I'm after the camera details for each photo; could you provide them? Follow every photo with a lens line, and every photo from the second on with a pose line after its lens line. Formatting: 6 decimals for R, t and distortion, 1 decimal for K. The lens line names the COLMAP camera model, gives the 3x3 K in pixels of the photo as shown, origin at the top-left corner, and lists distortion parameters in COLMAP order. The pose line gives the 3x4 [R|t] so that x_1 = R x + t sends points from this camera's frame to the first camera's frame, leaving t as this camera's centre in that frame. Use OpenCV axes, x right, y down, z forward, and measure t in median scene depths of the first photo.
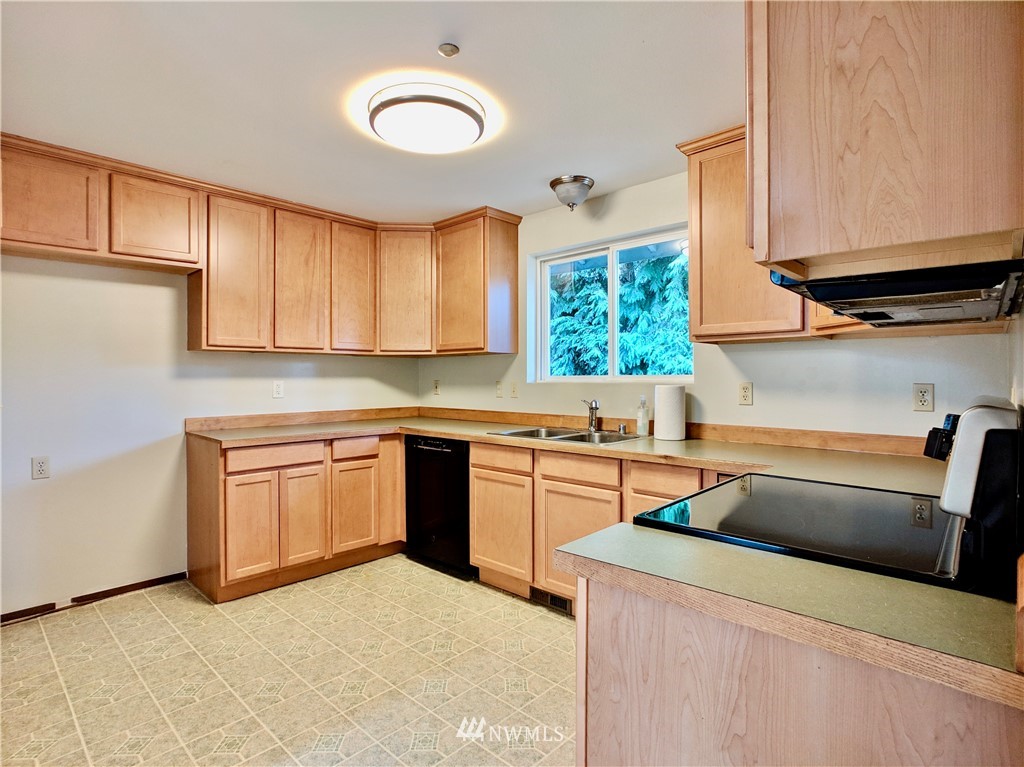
lens RADIAL K [[531.2, 0, 510.6], [0, 531.2, 377.1], [0, 0, 1]] dist [-0.030528, 0.011513]
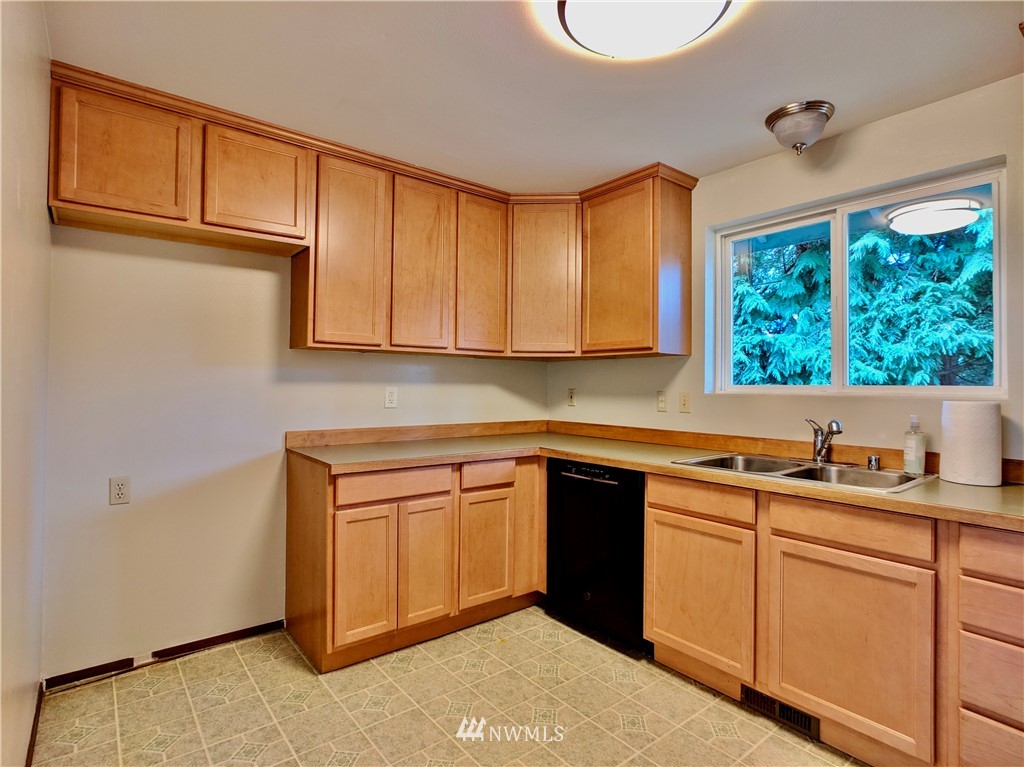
lens RADIAL K [[531.2, 0, 510.6], [0, 531.2, 377.1], [0, 0, 1]] dist [-0.030528, 0.011513]
pose [[0.989778, 0.009959, -0.142266, -0.157992], [-0.011926, 0.999845, -0.012977, 0.000058], [0.142114, 0.014541, 0.989743, 0.237204]]
